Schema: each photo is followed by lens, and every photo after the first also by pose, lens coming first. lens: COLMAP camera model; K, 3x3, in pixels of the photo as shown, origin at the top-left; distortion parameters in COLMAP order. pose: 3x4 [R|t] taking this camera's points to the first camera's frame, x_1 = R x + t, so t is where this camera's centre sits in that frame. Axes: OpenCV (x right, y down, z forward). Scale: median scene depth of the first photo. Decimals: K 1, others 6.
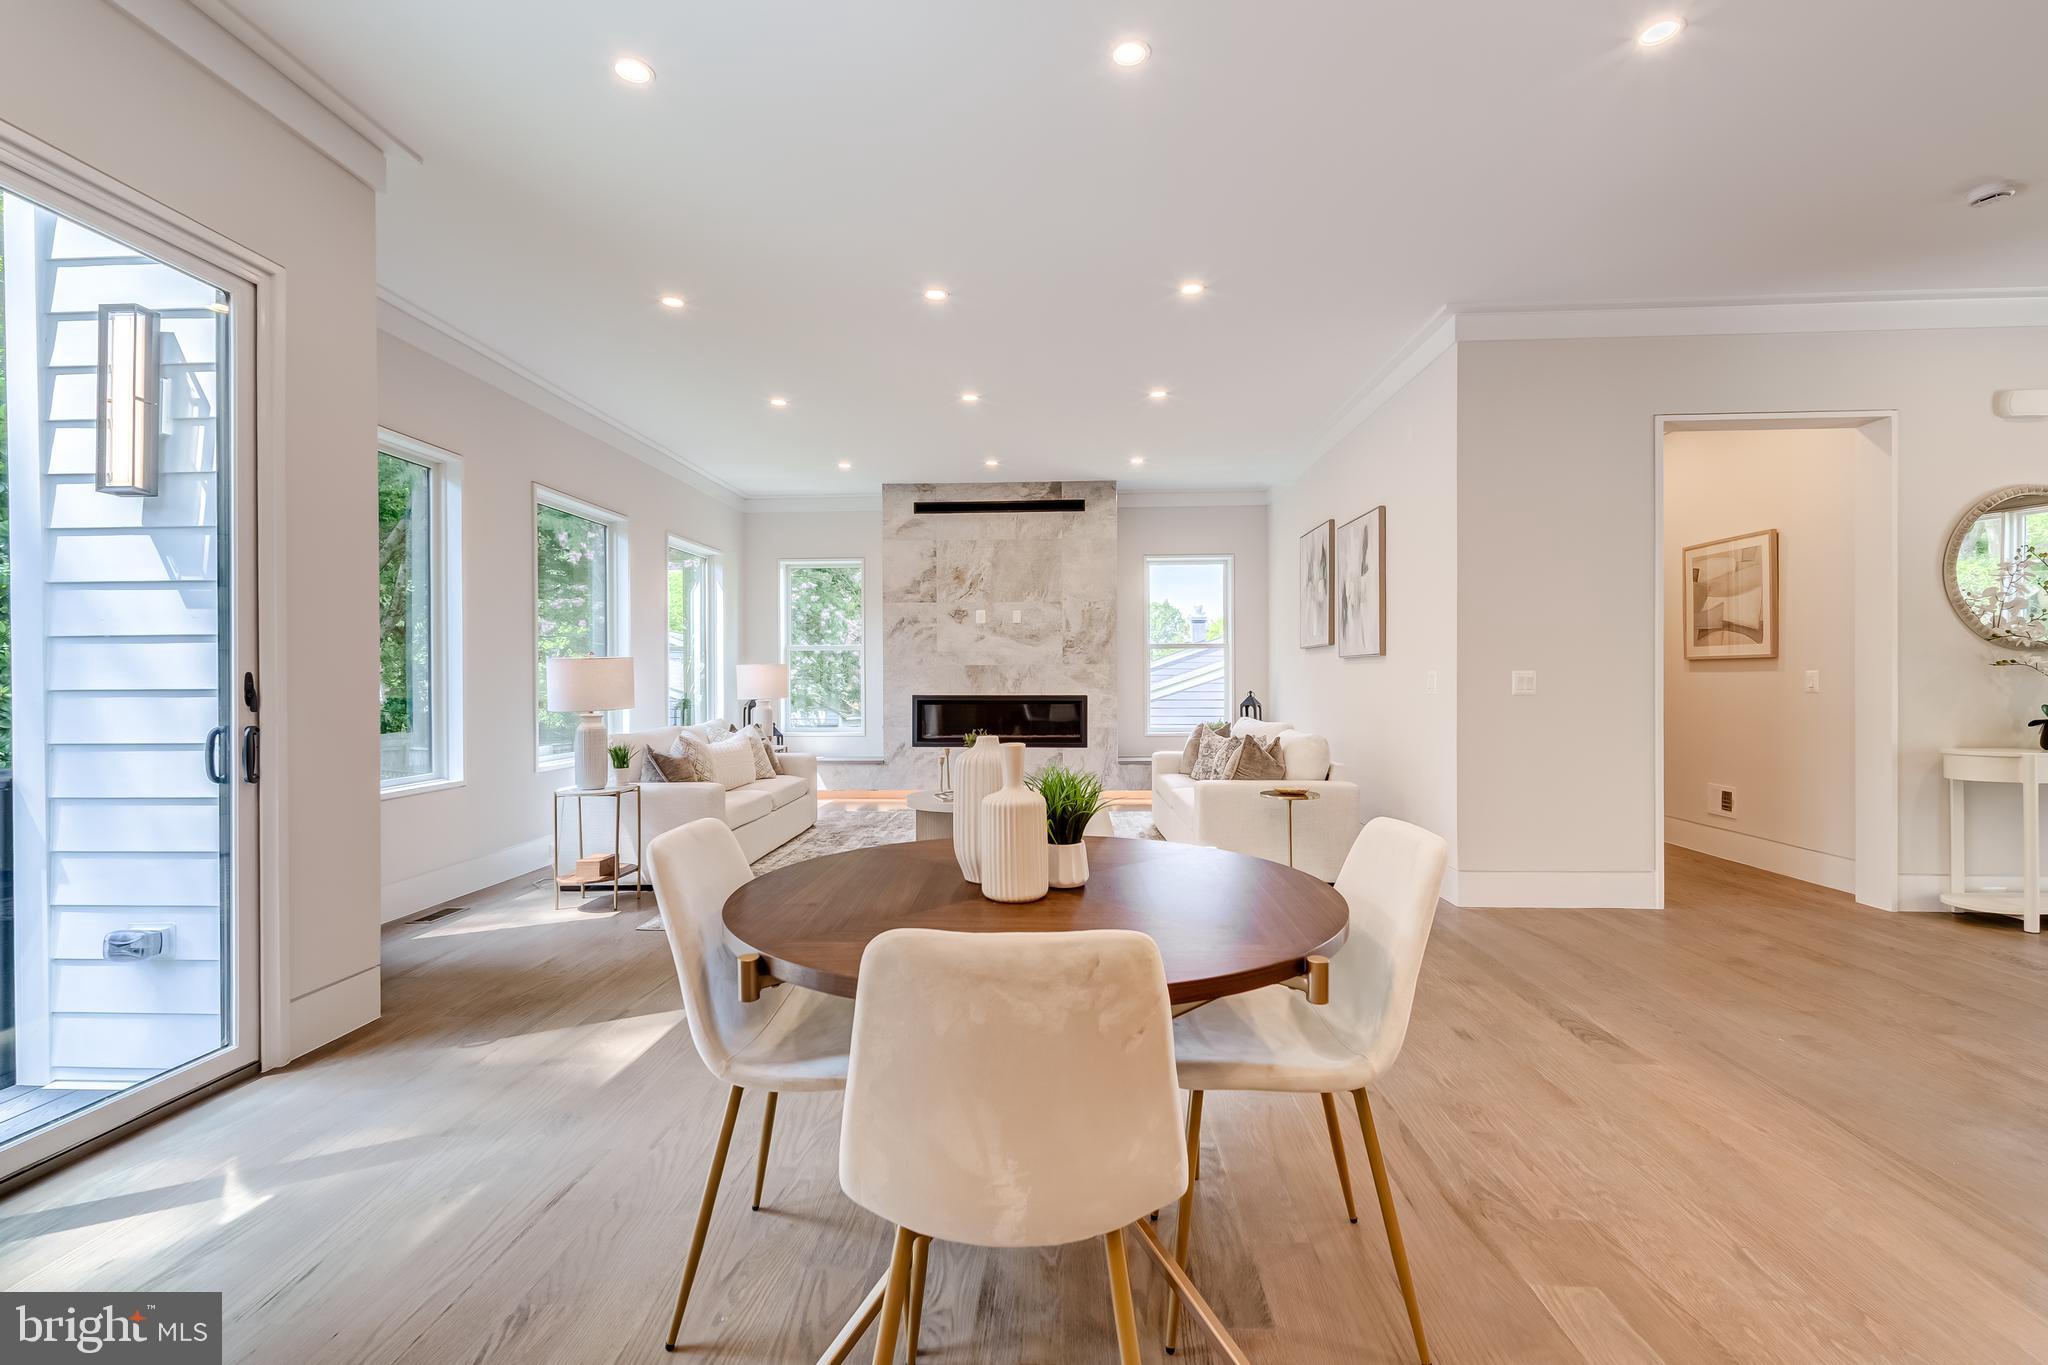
lens RADIAL K [[907.0, 0, 1014.7], [0, 907.0, 680.6], [0, 0, 1]] dist [0.000740, 0.000208]
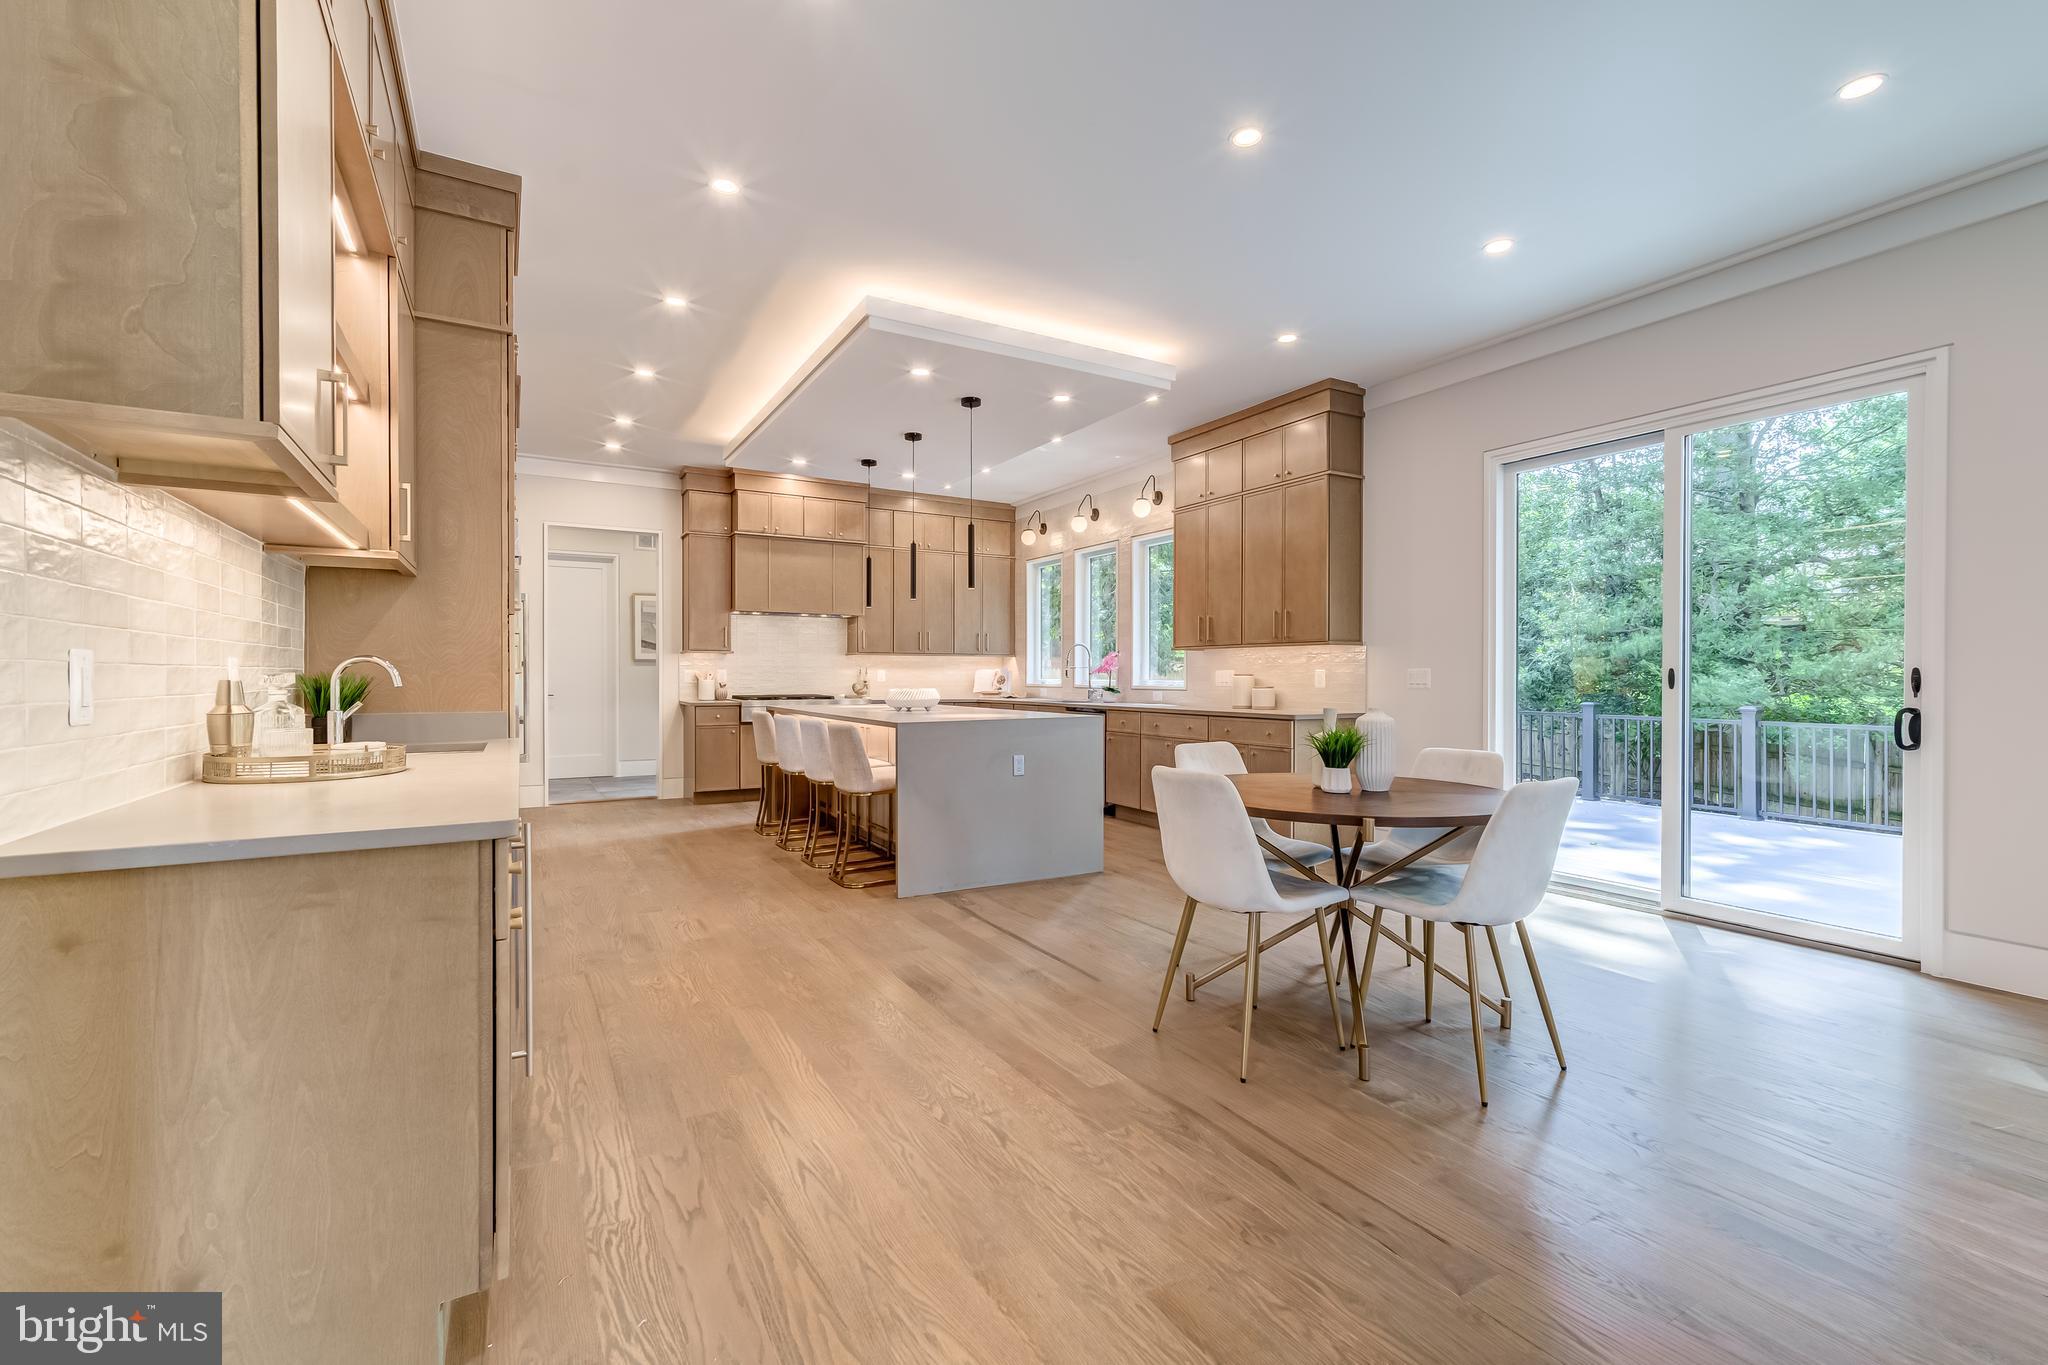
lens RADIAL K [[907.0, 0, 1025.7], [0, 907.0, 679.0], [0, 0, 1]] dist [0.000740, 0.000208]
pose [[-0.838640, 0.007844, -0.544630, 1.097873], [0.004684, 0.999963, 0.007189, -0.009097], [0.544666, 0.003478, -0.838646, 1.562447]]
